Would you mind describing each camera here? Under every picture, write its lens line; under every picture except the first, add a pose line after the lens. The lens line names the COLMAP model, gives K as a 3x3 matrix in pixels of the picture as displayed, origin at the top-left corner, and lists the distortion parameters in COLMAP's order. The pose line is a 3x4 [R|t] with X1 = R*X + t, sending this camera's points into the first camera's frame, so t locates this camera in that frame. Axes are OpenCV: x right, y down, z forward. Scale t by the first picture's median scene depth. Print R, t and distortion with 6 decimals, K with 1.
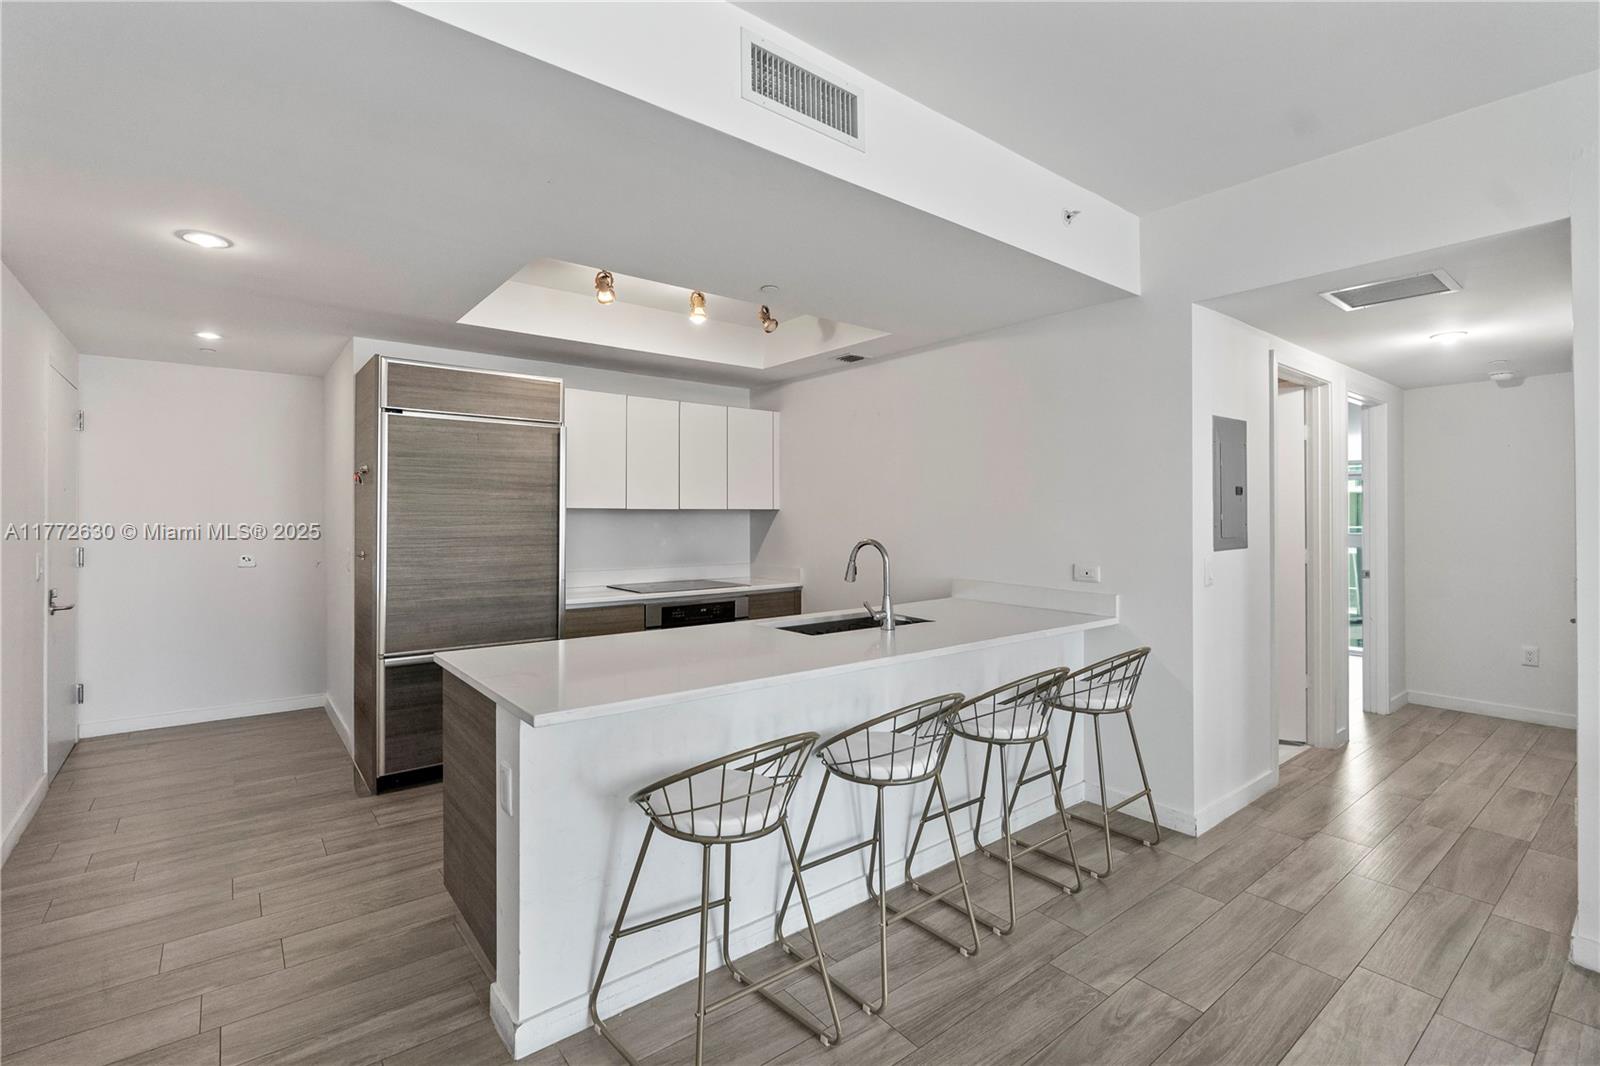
lens RADIAL K [[734.0, 0, 785.2], [0, 734.0, 524.5], [0, 0, 1]] dist [-0.001922, 0.003339]
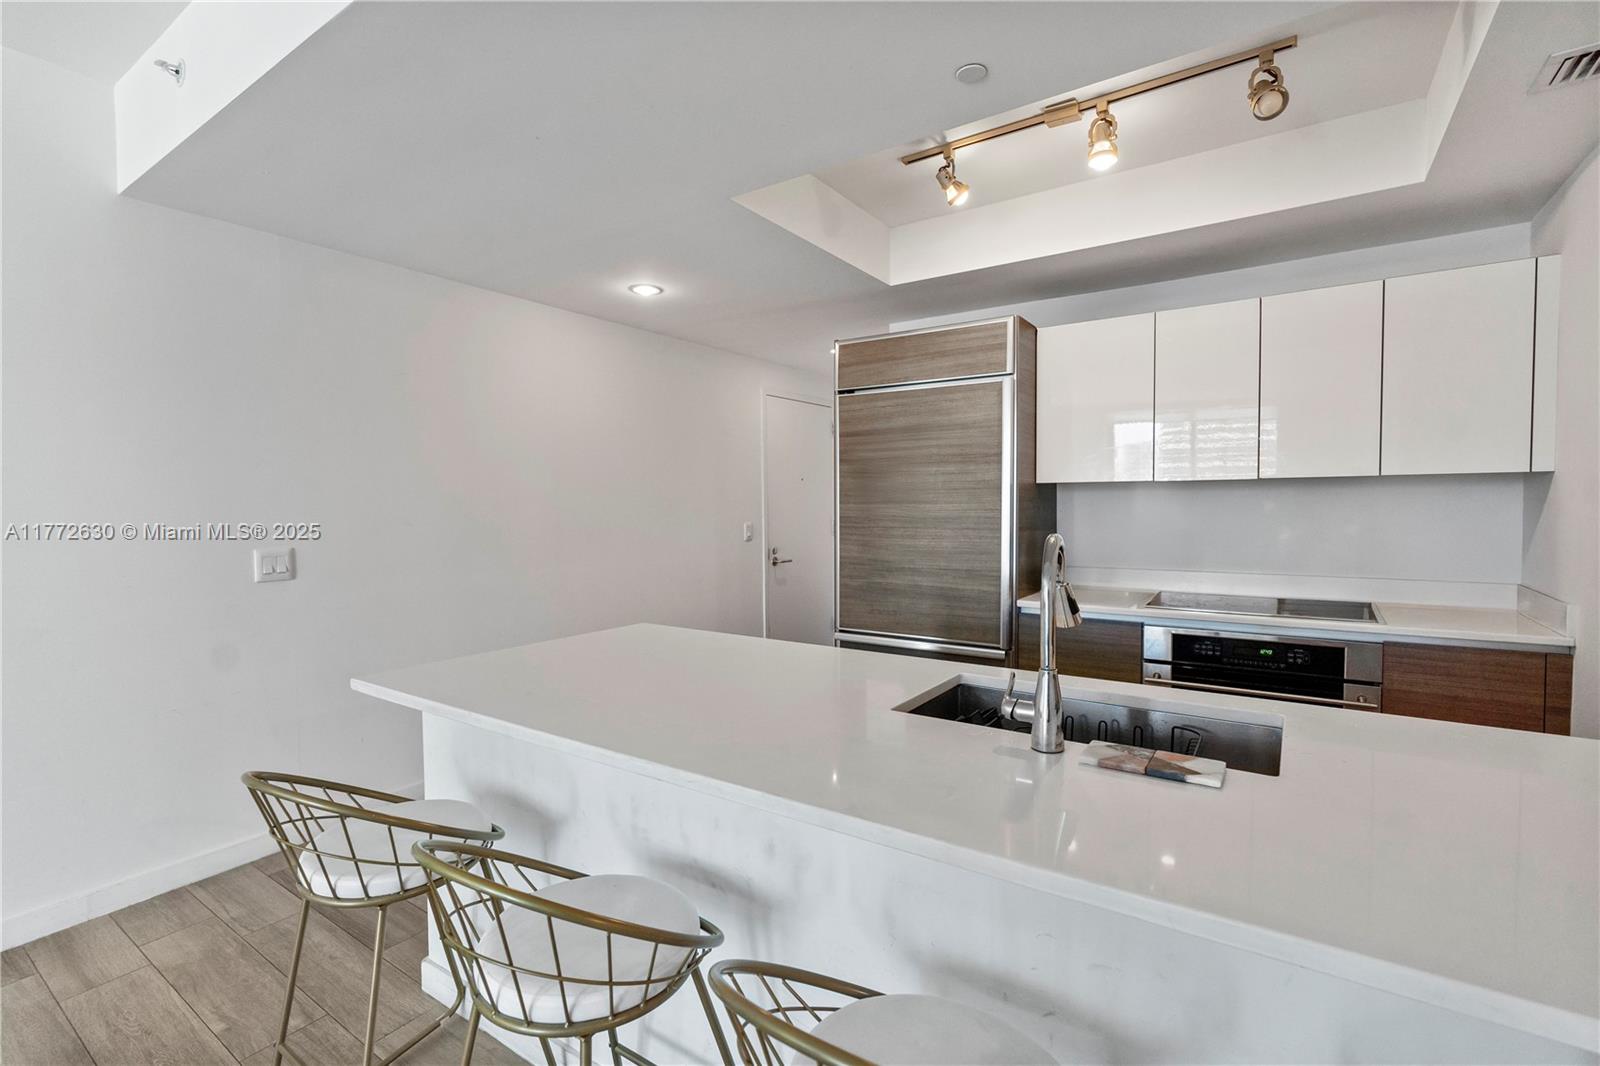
lens RADIAL K [[734.0, 0, 783.4], [0, 734.0, 527.1], [0, 0, 1]] dist [-0.001922, 0.003339]
pose [[0.283690, 0.034943, -0.958279, 0.392587], [0.002327, 0.999308, 0.037128, -0.005140], [0.958913, -0.012763, 0.283412, 0.568671]]
